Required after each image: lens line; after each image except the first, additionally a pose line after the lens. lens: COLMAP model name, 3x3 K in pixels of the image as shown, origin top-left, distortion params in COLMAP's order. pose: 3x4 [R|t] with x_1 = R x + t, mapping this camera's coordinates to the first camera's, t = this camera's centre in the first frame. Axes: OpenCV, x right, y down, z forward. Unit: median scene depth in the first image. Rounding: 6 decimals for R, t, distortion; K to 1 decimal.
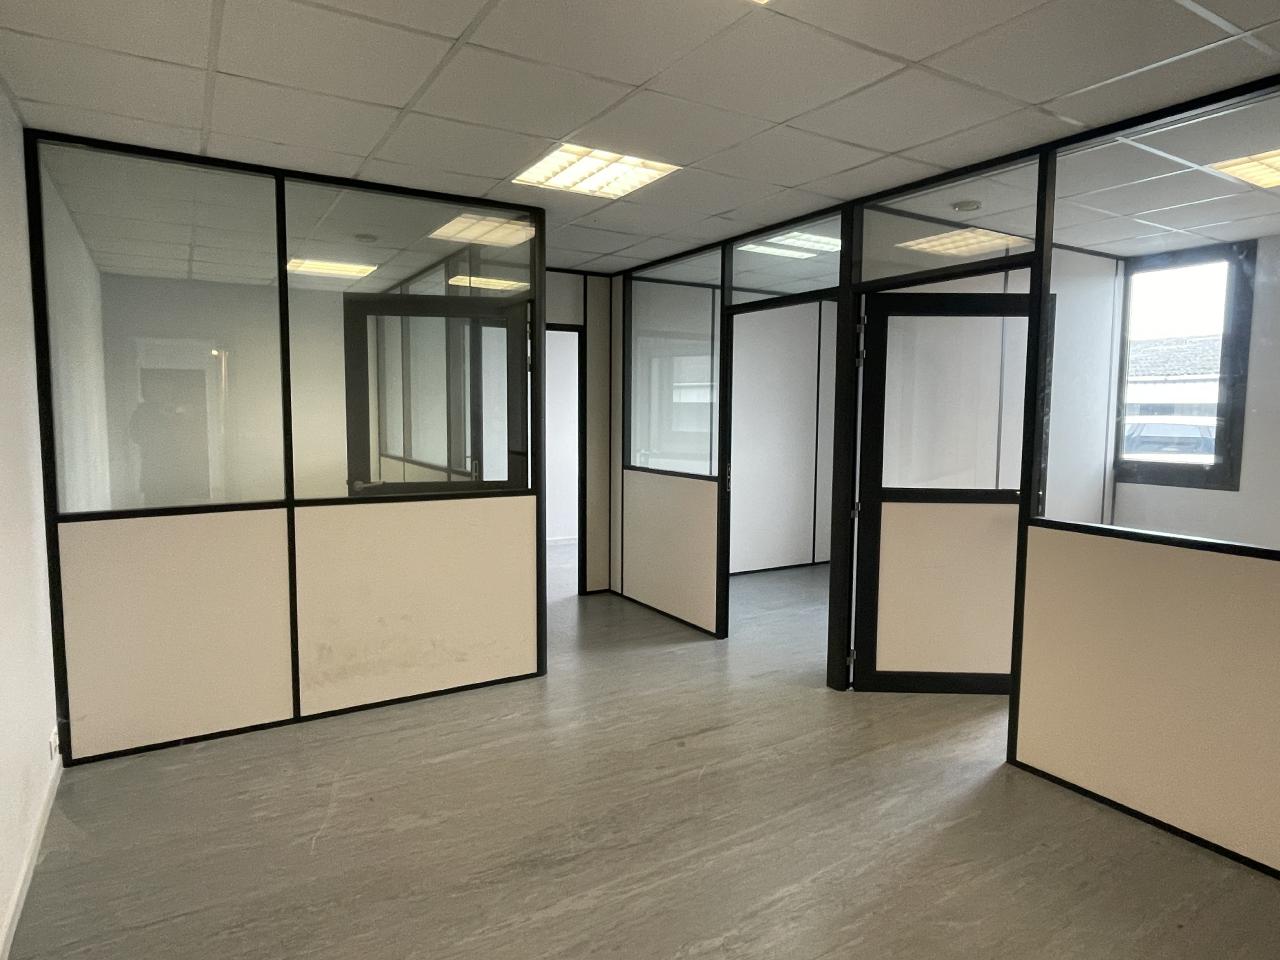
lens RADIAL K [[764.0, 0, 640.0], [0, 764.0, 480.0], [0, 0, 1]] dist [-0.005668, -0.002294]
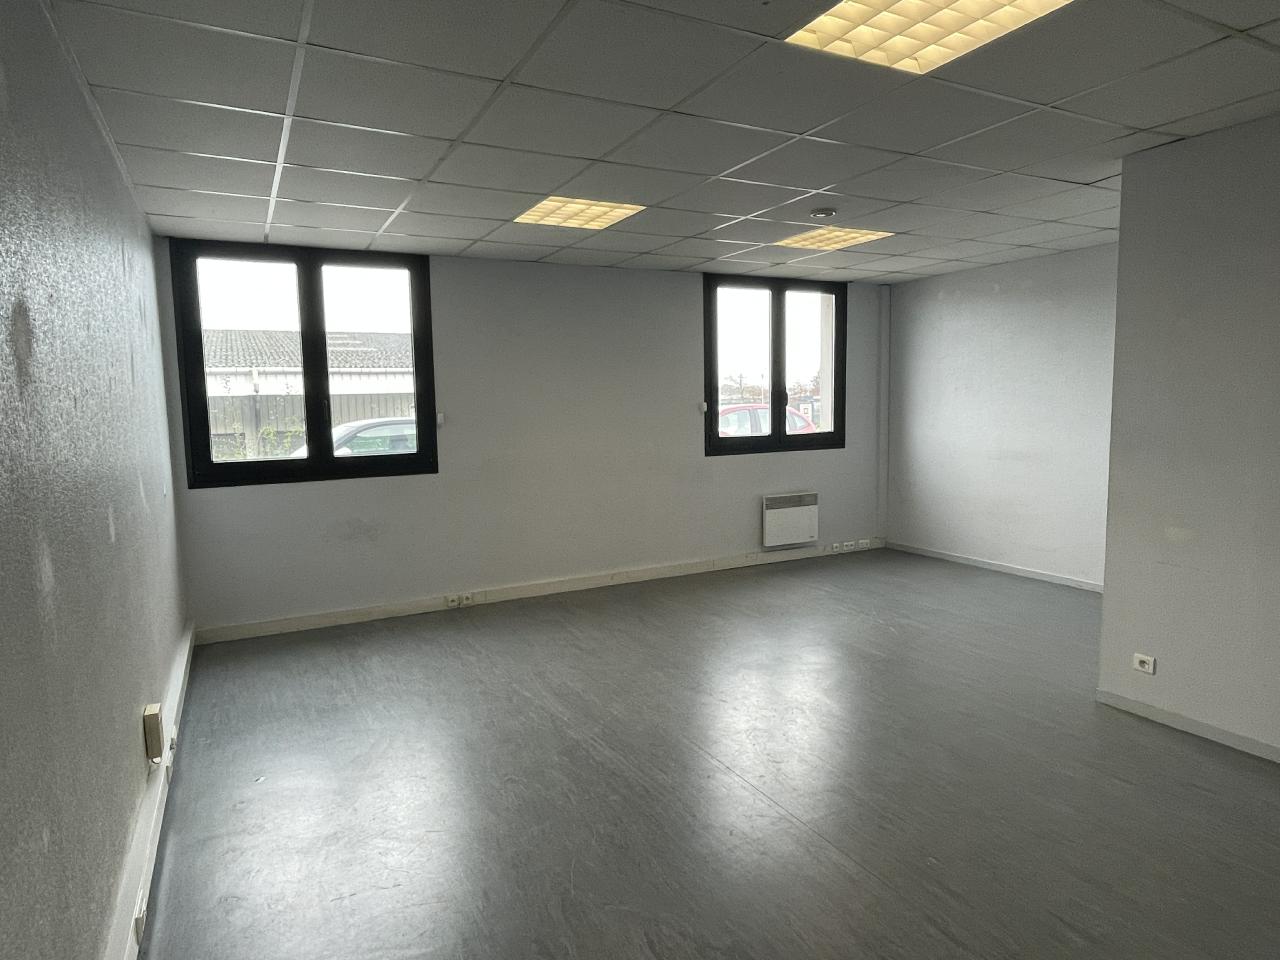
lens RADIAL K [[764.0, 0, 640.0], [0, 764.0, 480.0], [0, 0, 1]] dist [-0.005668, -0.002294]
pose [[0.058411, -0.118796, 0.991199, -0.469513], [0.110482, 0.987564, 0.111849, -0.081884], [-0.992160, 0.102976, 0.070809, 0.763445]]
